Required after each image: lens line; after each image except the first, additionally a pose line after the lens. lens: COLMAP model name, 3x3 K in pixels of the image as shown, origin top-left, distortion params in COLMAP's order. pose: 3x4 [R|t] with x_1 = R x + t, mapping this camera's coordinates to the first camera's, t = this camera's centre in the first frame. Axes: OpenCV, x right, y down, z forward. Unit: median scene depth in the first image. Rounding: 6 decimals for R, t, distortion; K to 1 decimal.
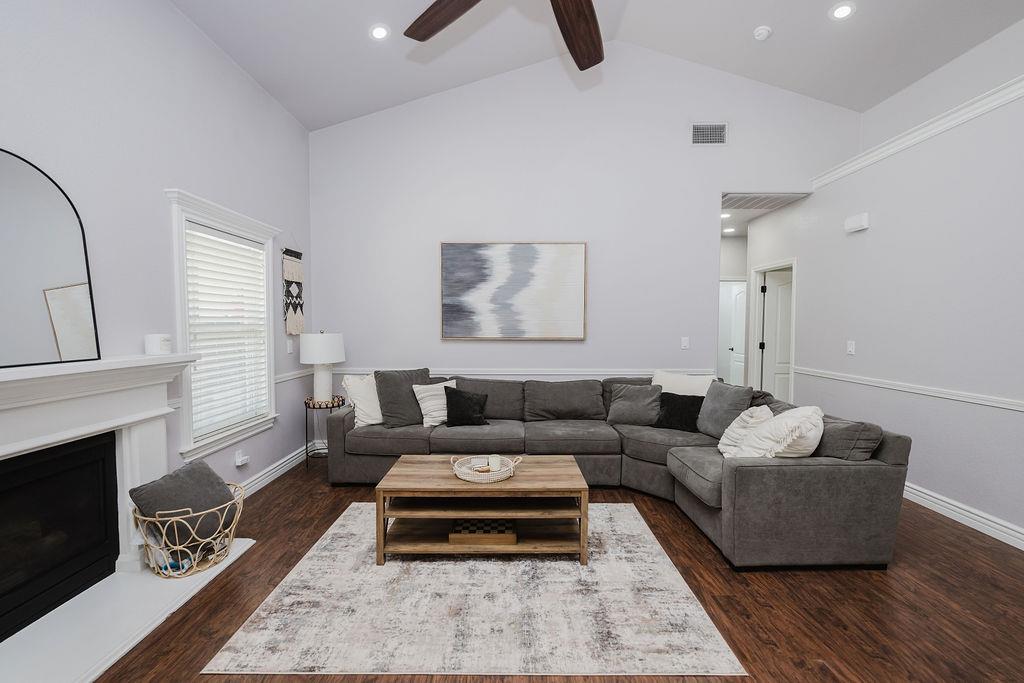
lens RADIAL K [[429.9, 0, 511.3], [0, 429.9, 338.2], [0, 0, 1]] dist [-0.000095, -0.000090]
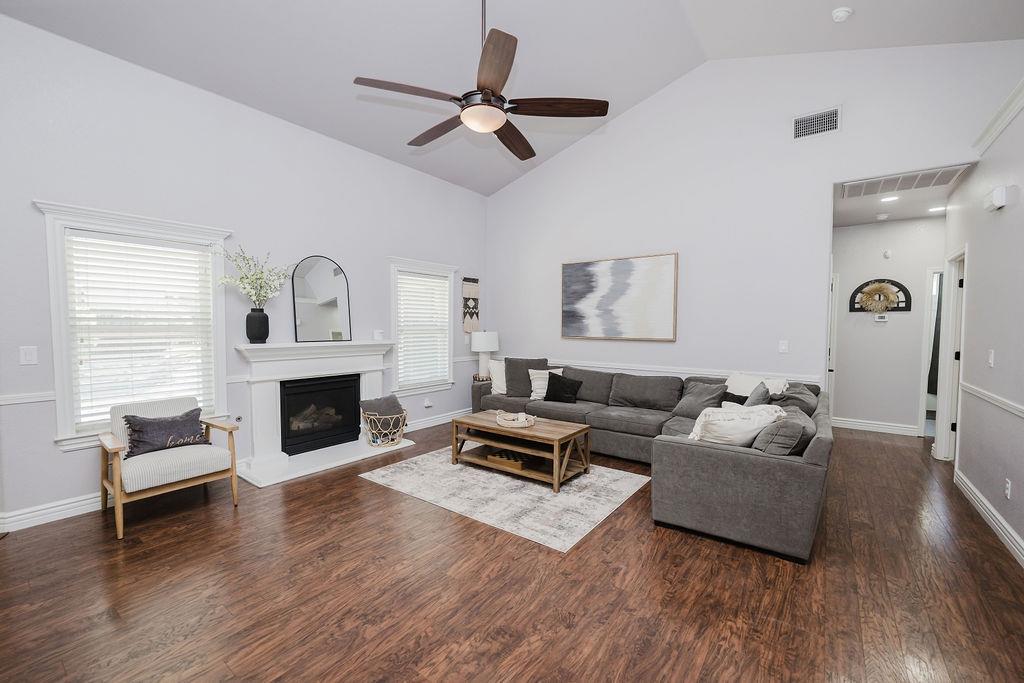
lens RADIAL K [[429.9, 0, 511.3], [0, 429.9, 338.2], [0, 0, 1]] dist [-0.000095, -0.000090]
pose [[0.800089, 0.021584, -0.599493, 0.563784], [-0.024967, 0.999685, 0.002672, 0.005368], [0.599362, 0.012830, 0.800376, -0.157629]]
